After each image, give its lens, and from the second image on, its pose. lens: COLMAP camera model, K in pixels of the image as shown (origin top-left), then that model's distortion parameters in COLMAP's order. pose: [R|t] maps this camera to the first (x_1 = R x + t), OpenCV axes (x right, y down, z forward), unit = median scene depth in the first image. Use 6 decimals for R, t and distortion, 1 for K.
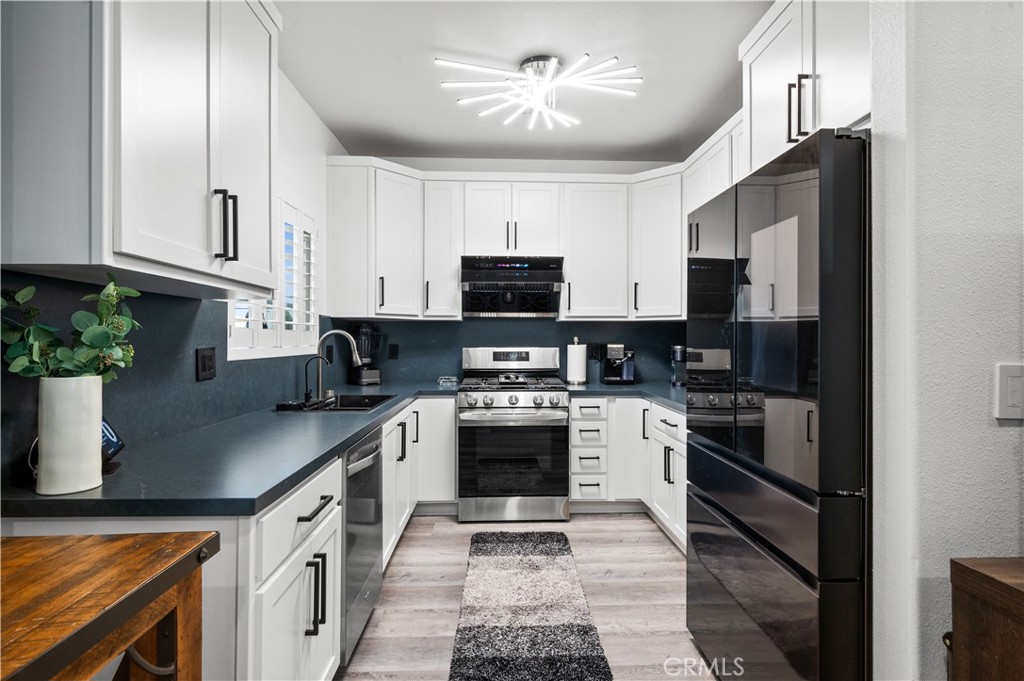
lens RADIAL K [[531.6, 0, 517.4], [0, 531.6, 339.2], [0, 0, 1]] dist [0.002064, 0.000111]
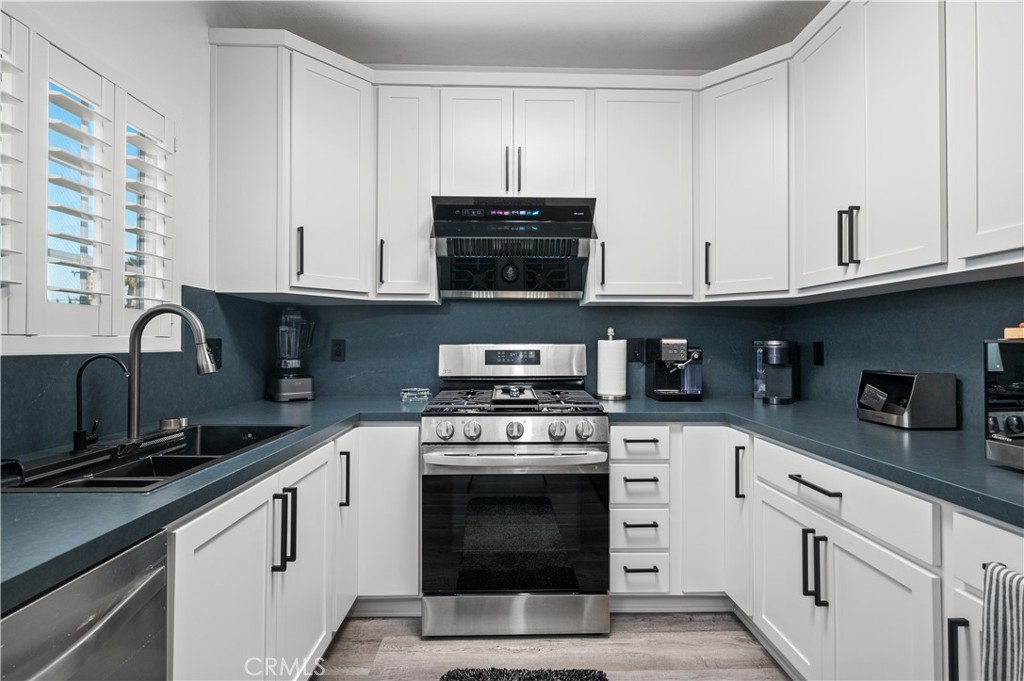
lens RADIAL K [[494.5, 0, 511.3], [0, 494.5, 337.8], [0, 0, 1]] dist [0.000499, 0.000938]
pose [[0.999646, -0.000532, -0.026588, 0.003048], [0.000235, 0.999938, -0.011143, 0.016392], [0.026592, 0.011133, 0.999584, 0.426968]]
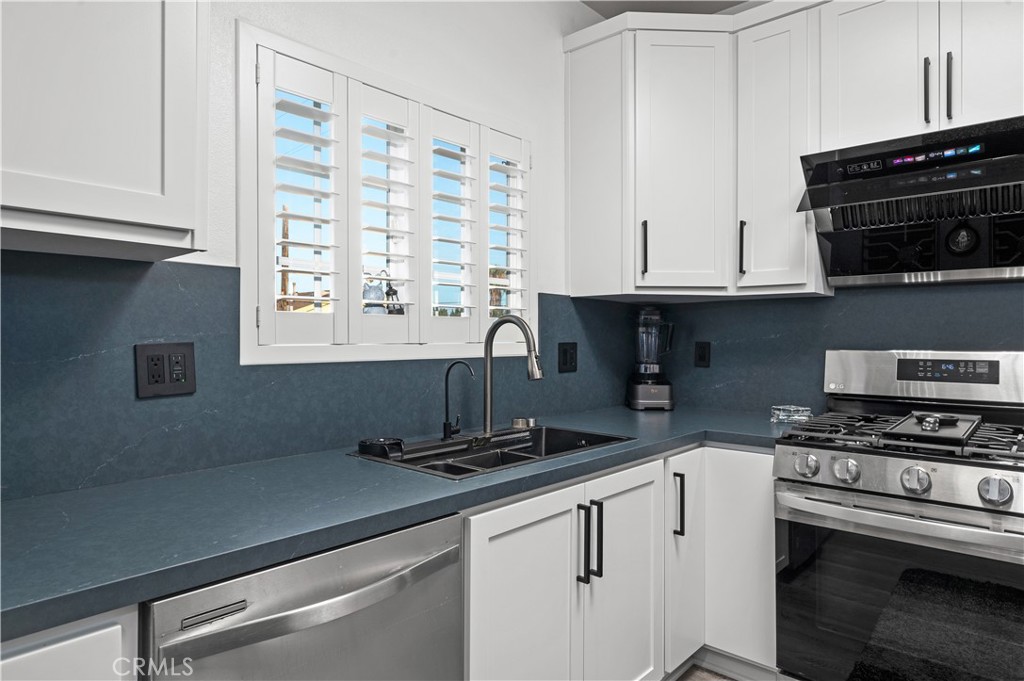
lens RADIAL K [[608.4, 0, 512.6], [0, 608.4, 335.3], [0, 0, 1]] dist [-0.000396, 0.003600]
pose [[0.710736, -0.001899, -0.703457, 0.095059], [-0.000077, 0.999996, -0.002777, 0.004975], [0.703459, 0.002027, 0.710733, 0.434767]]
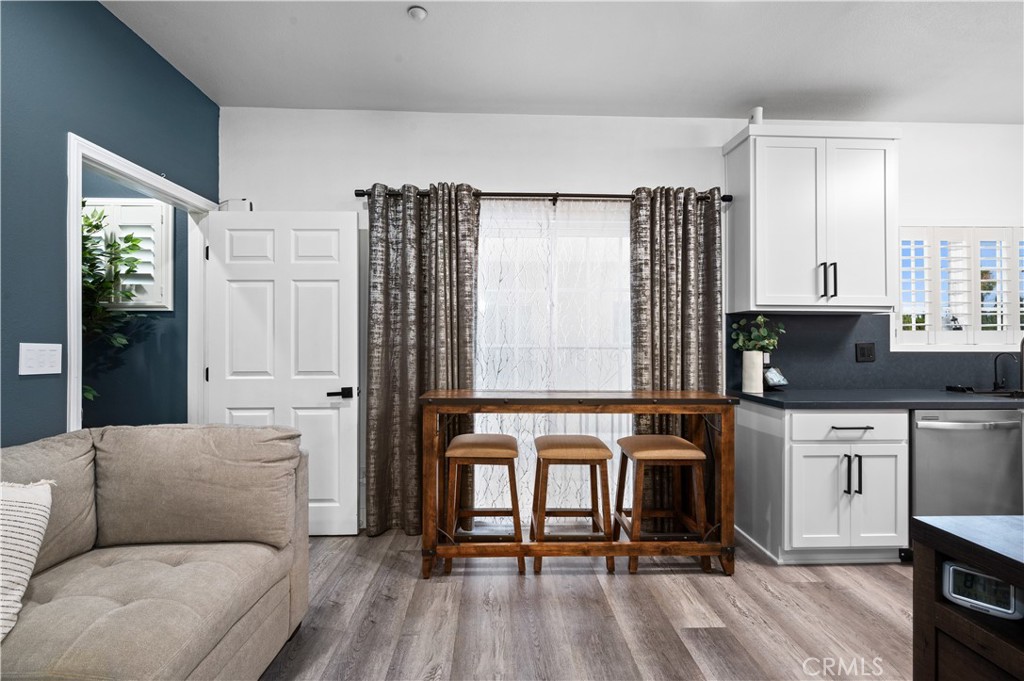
lens RADIAL K [[468.8, 0, 511.6], [0, 468.8, 338.3], [0, 0, 1]] dist [0.000718, 0.000130]
pose [[-0.012356, -0.010506, -0.999868, 0.517440], [-0.000634, 0.999945, -0.010499, 0.009606], [0.999923, 0.000504, -0.012362, -0.066119]]
